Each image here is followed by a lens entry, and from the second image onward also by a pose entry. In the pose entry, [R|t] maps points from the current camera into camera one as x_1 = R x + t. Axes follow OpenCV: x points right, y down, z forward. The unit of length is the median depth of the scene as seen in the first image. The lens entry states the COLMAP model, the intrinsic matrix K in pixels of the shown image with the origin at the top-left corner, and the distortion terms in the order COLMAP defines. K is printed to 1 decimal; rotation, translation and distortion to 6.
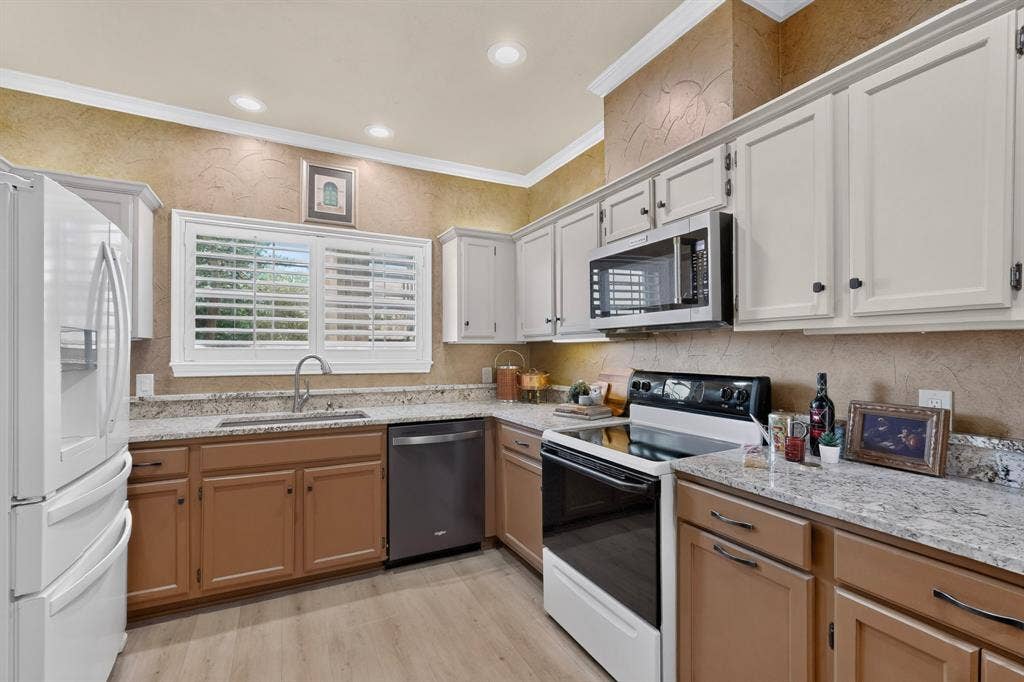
lens RADIAL K [[455.2, 0, 512.4], [0, 455.2, 348.2], [0, 0, 1]] dist [0.021135, -0.001330]
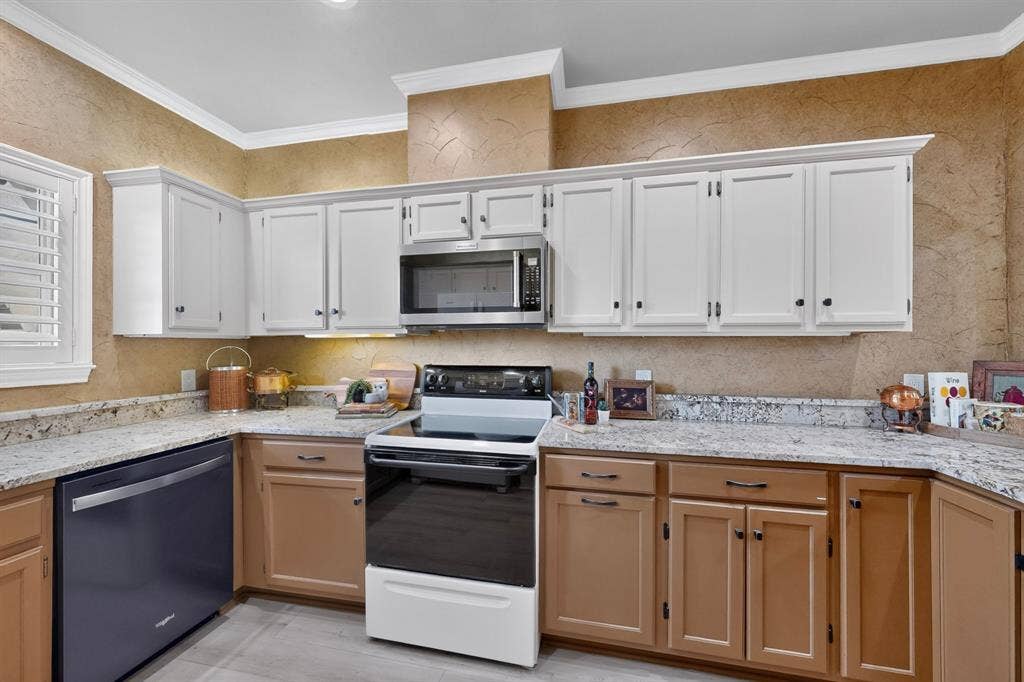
lens RADIAL K [[393.7, 0, 511.9], [0, 393.7, 343.2], [0, 0, 1]] dist [0.013192, 0.000692]
pose [[0.641389, 0.003515, 0.767208, -0.345232], [-0.003602, 0.999992, -0.001571, -0.002898], [-0.767208, -0.001756, 0.641397, 0.285116]]
